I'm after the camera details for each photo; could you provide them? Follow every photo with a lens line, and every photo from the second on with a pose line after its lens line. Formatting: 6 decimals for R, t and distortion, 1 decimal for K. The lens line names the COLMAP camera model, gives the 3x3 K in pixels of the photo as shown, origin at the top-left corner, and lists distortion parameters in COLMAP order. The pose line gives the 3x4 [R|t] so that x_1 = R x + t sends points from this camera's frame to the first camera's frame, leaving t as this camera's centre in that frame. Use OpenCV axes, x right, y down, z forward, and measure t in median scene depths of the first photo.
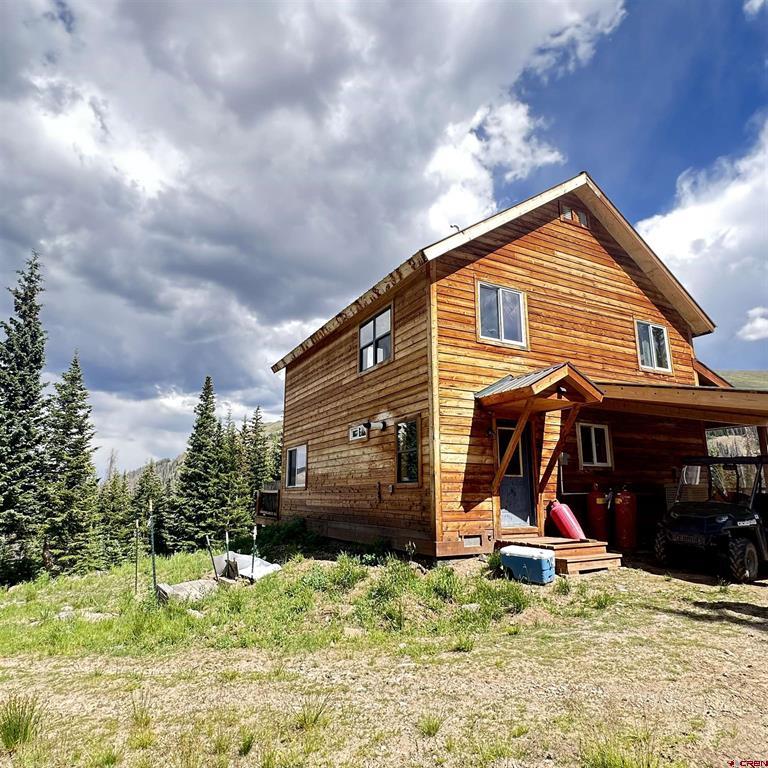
lens RADIAL K [[500.5, 0, 384.0], [0, 500.5, 384.0], [0, 0, 1]] dist [-0.001742, -0.000814]
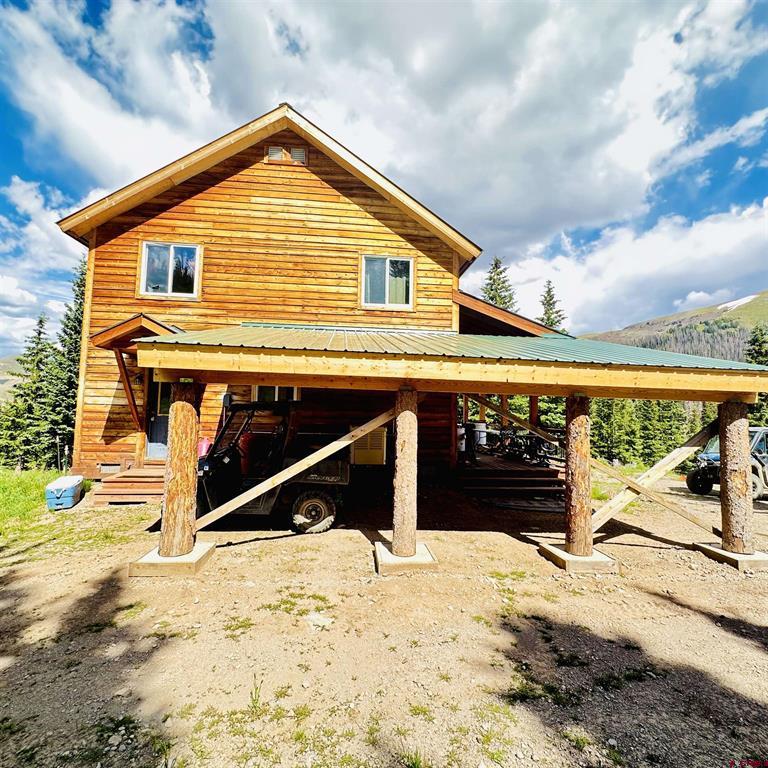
lens RADIAL K [[407.5, 0, 384.0], [0, 407.5, 384.0], [0, 0, 1]] dist [-0.003816, 0.000193]
pose [[0.927125, -0.003544, -0.374735, 0.971357], [0.056543, 0.989831, 0.130531, 0.017892], [0.370461, -0.142207, 0.917897, 0.312654]]
